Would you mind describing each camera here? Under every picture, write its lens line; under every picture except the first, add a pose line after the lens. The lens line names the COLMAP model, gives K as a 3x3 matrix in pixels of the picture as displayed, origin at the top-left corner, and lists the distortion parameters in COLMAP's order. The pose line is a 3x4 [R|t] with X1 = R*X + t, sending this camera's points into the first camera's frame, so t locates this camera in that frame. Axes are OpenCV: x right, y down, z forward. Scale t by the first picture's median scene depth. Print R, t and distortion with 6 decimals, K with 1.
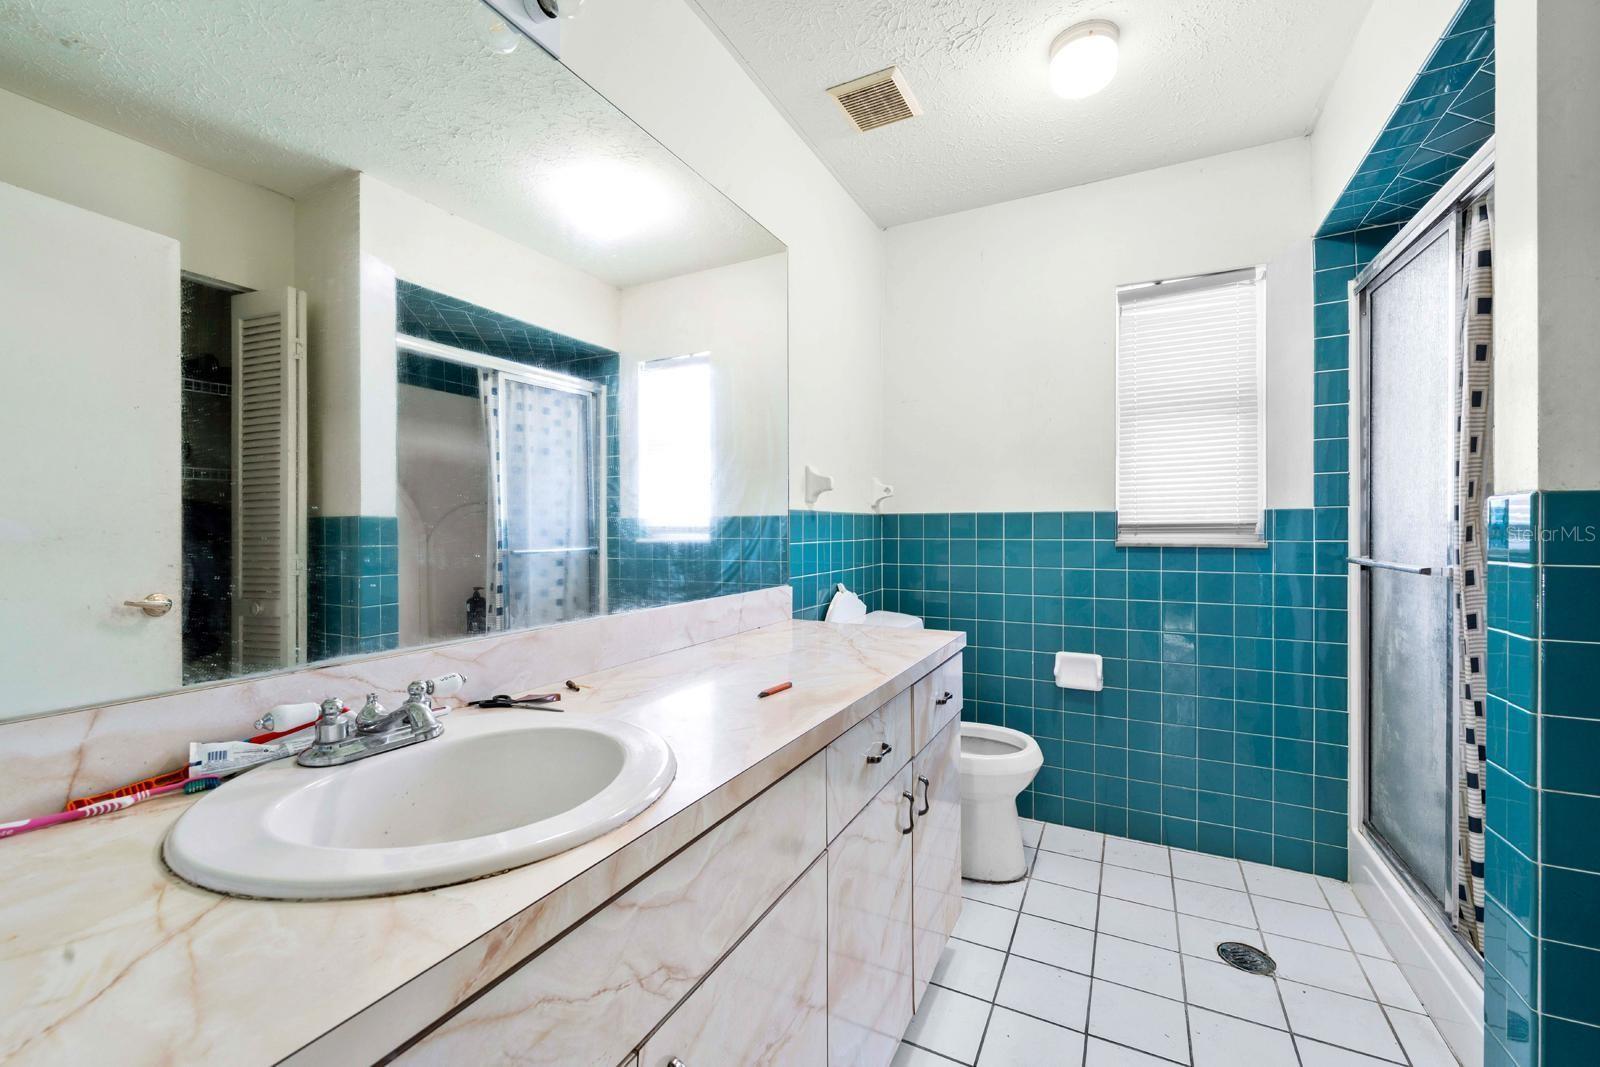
lens RADIAL K [[652.9, 0, 796.6], [0, 652.9, 532.7], [0, 0, 1]] dist [-0.001135, -0.000501]
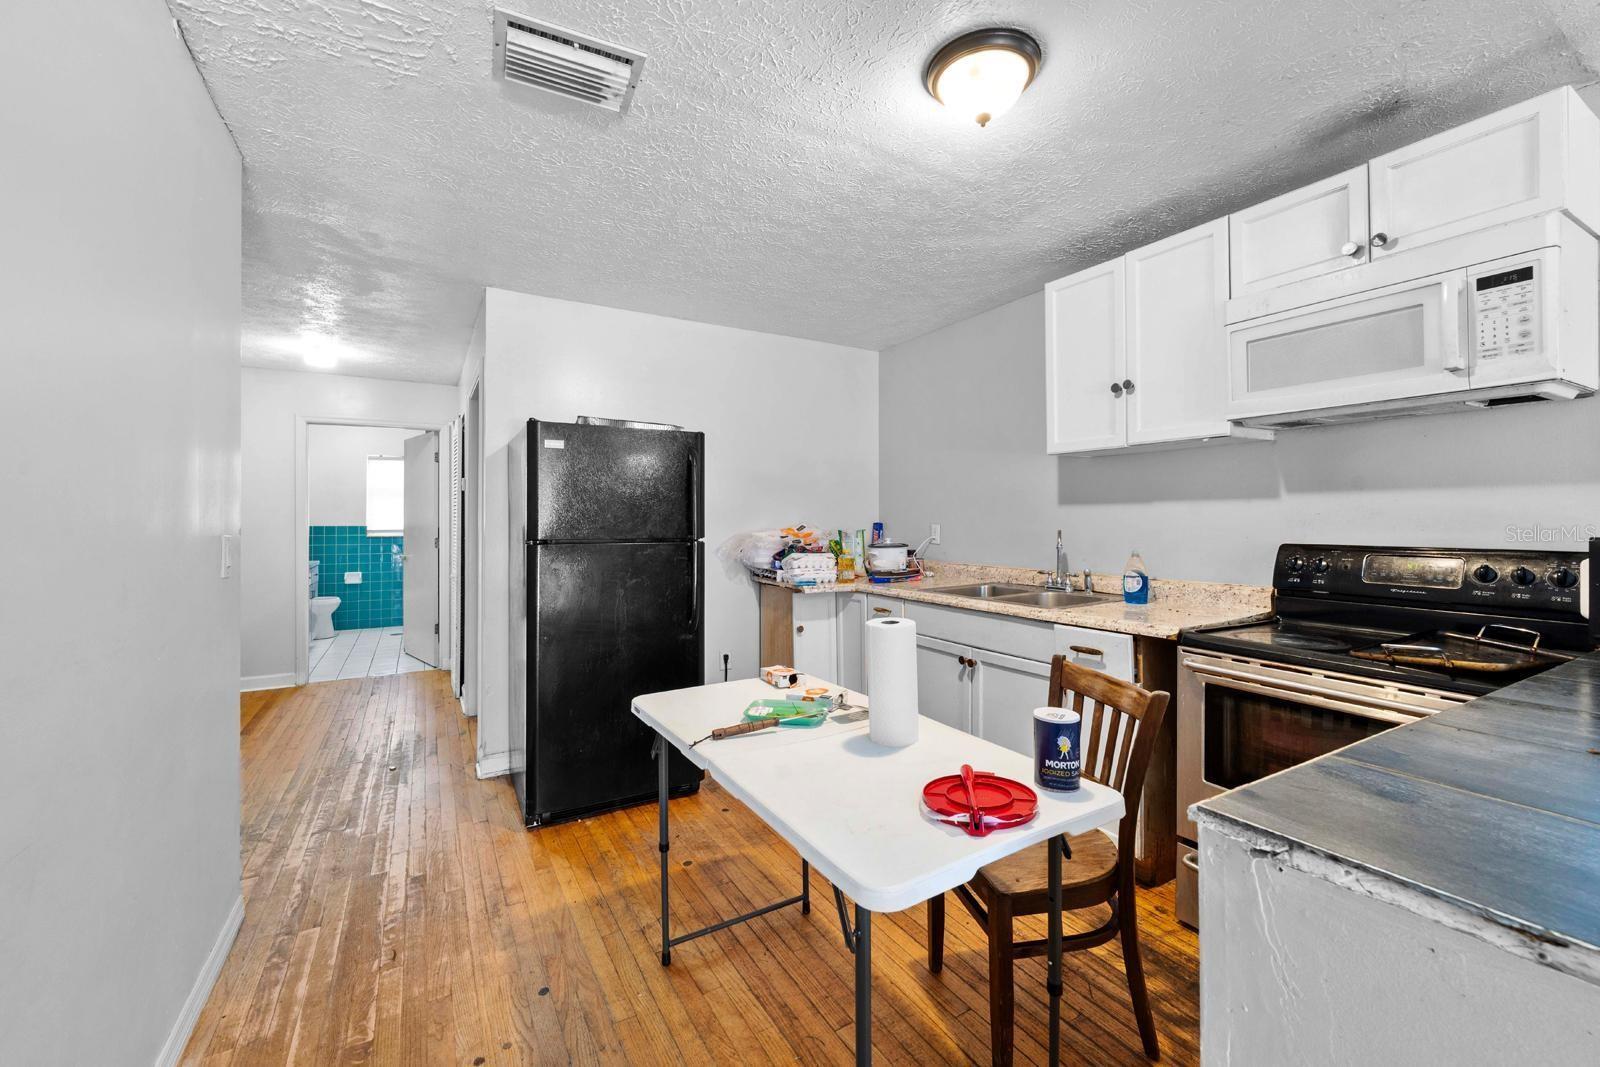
lens RADIAL K [[652.9, 0, 785.3], [0, 652.9, 520.7], [0, 0, 1]] dist [-0.001135, -0.000501]
pose [[0.552361, 0.004261, 0.833594, -1.021502], [0.003569, 0.999966, -0.007476, -0.027536], [-0.833597, 0.007105, 0.552327, -2.431569]]
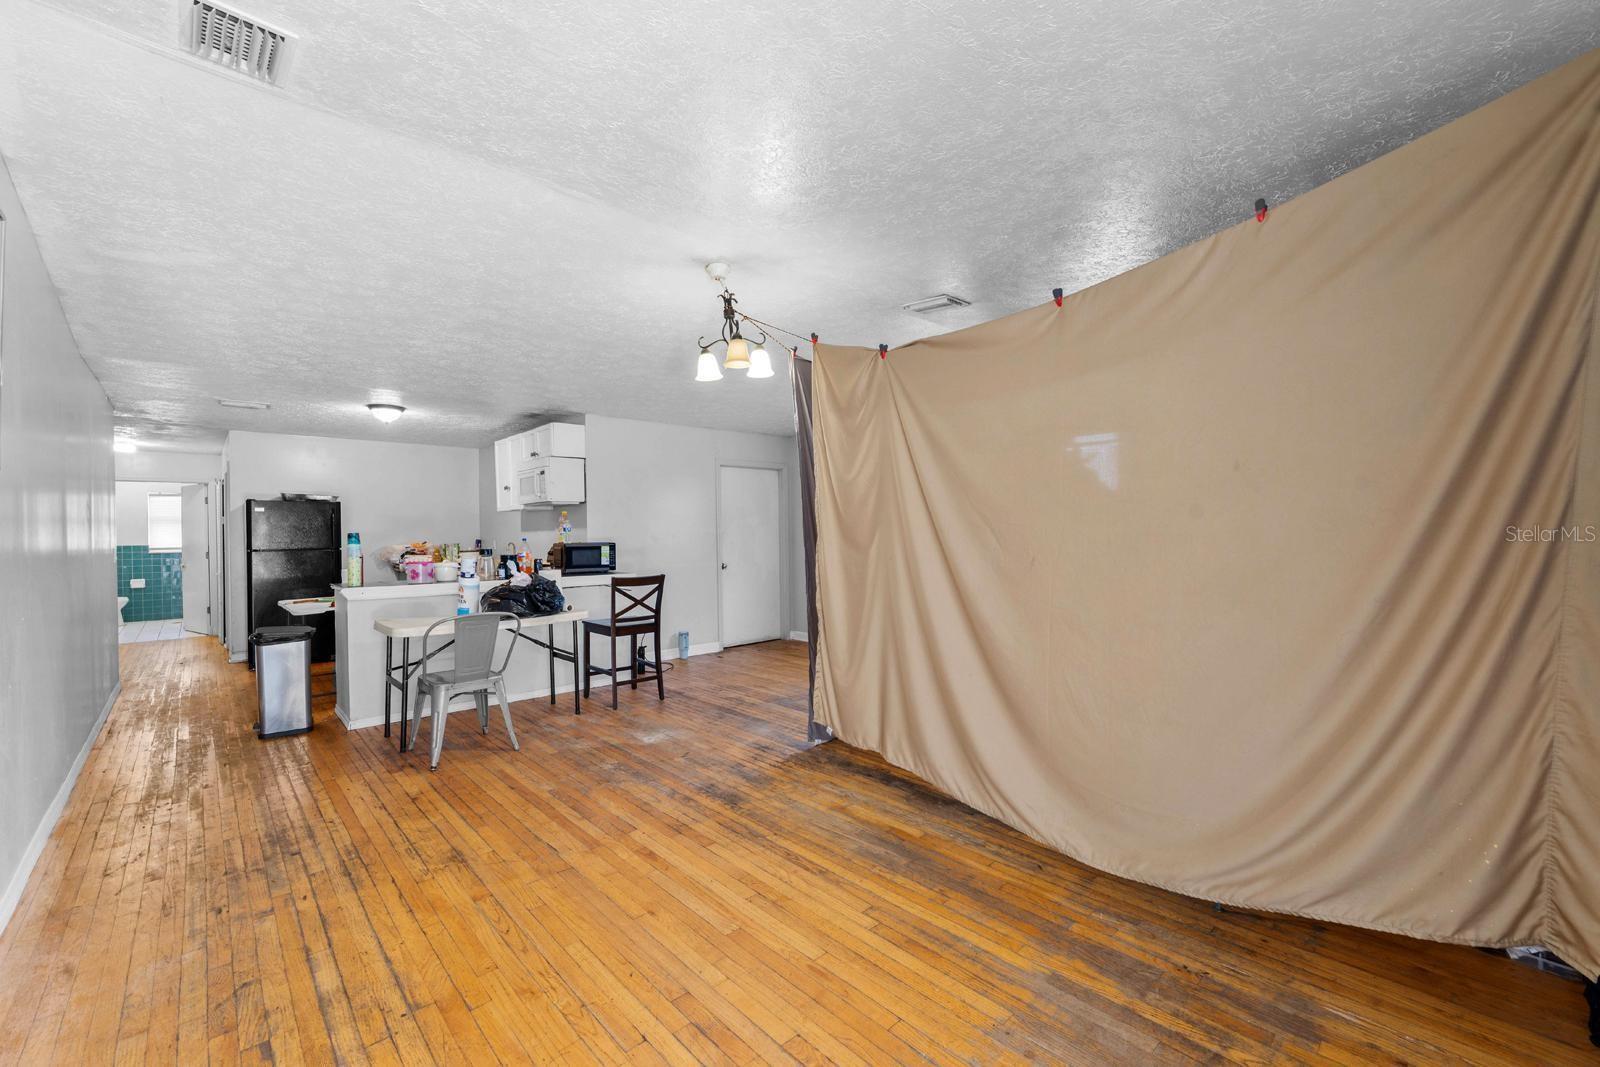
lens RADIAL K [[652.9, 0, 803.4], [0, 652.9, 540.2], [0, 0, 1]] dist [-0.001135, -0.000501]
pose [[0.340426, -0.013132, 0.940180, -2.060218], [0.017237, 0.999822, 0.007724, -0.024928], [-0.940113, 0.013577, 0.340592, -4.480929]]
